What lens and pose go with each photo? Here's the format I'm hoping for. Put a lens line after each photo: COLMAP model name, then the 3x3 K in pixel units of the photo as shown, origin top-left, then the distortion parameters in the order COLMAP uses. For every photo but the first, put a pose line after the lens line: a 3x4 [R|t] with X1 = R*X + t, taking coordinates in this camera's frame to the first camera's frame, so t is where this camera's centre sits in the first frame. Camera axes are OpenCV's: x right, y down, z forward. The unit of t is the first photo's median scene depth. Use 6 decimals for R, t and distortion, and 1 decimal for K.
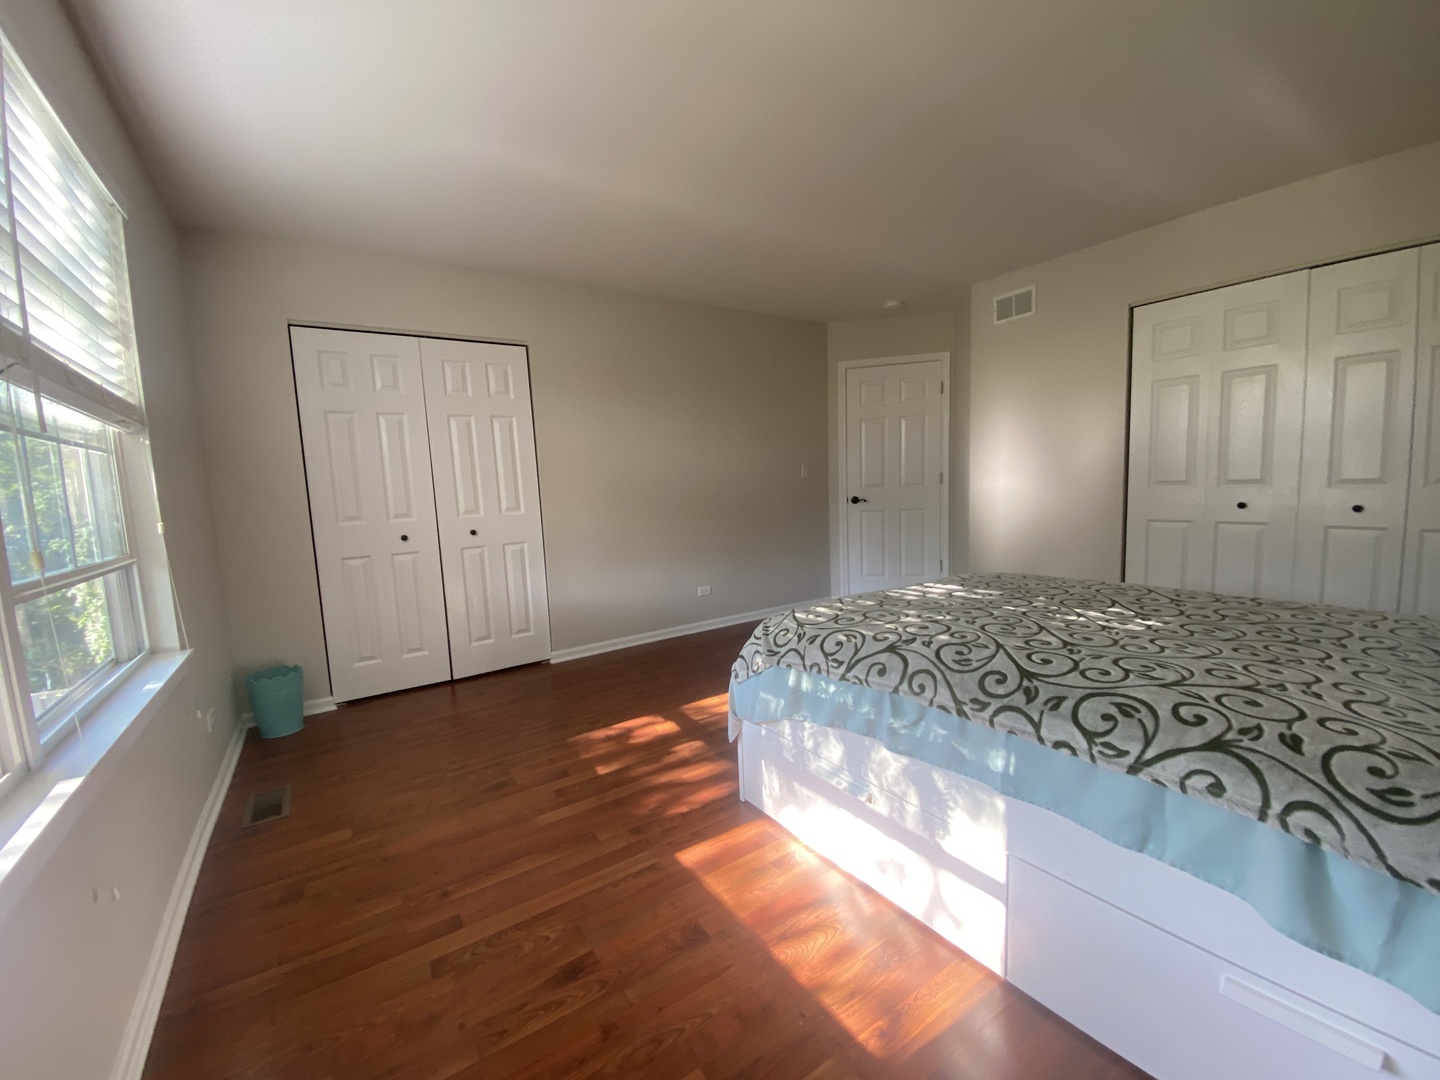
lens RADIAL K [[596.6, 0, 707.6], [0, 596.6, 546.3], [0, 0, 1]] dist [-0.000455, -0.000182]
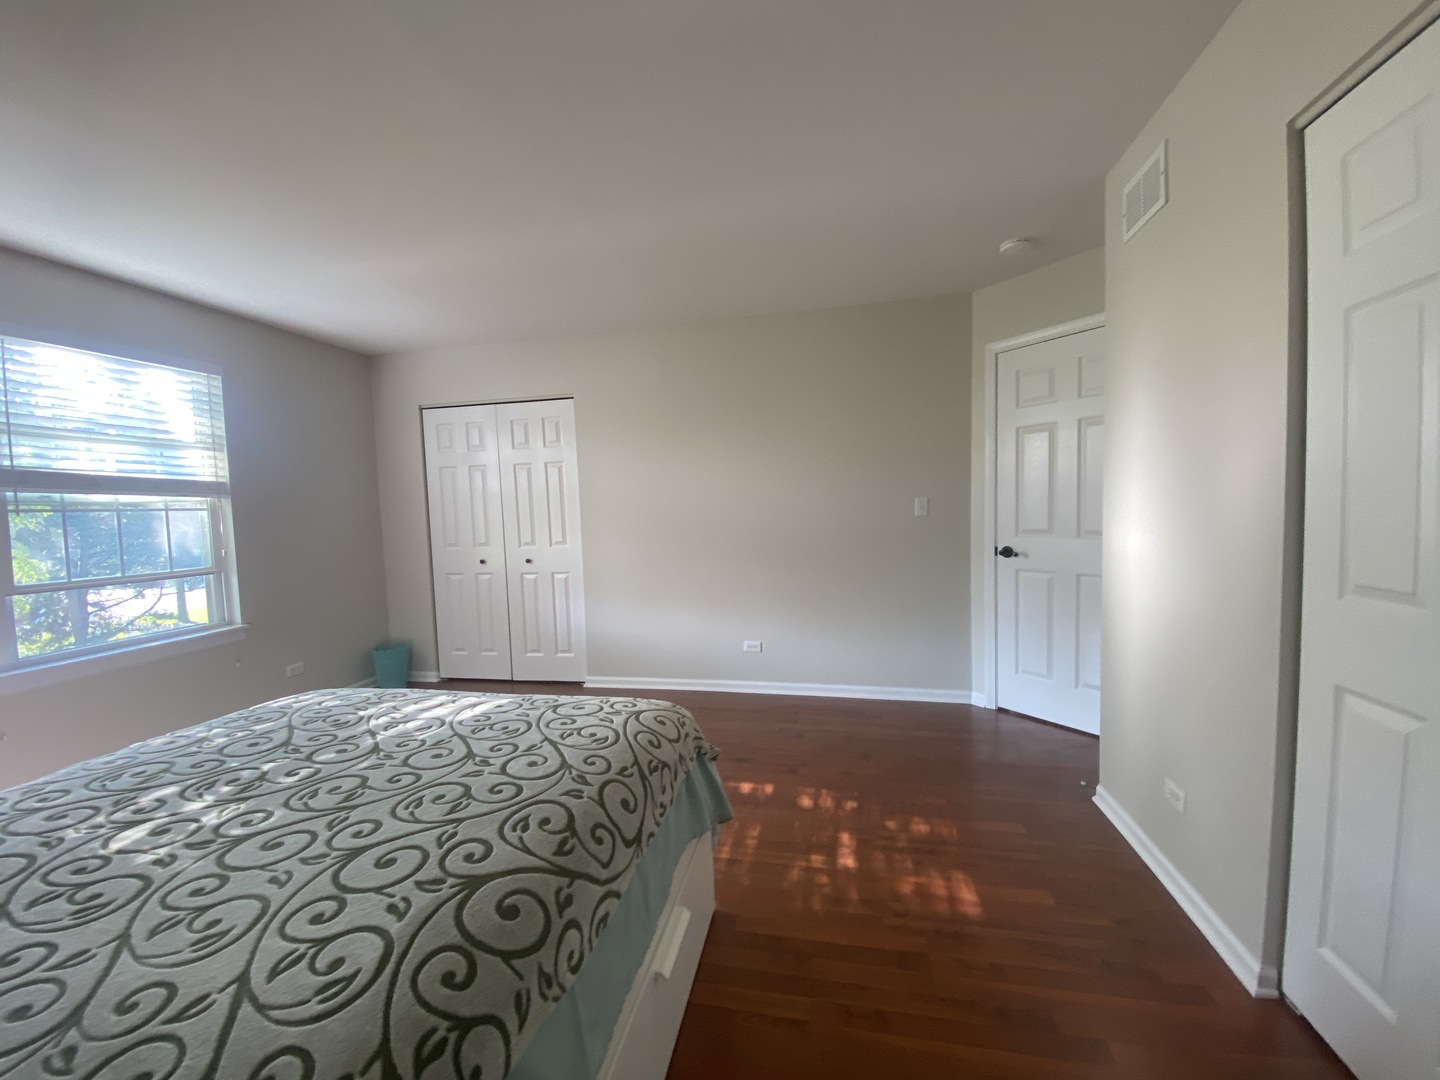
lens RADIAL K [[596.6, 0, 707.6], [0, 596.6, 546.3], [0, 0, 1]] dist [-0.000455, -0.000182]
pose [[0.680957, 0.070482, -0.728924, 0.679224], [-0.072229, 0.996969, 0.028924, -0.107029], [0.728753, 0.032954, 0.683983, 0.424409]]
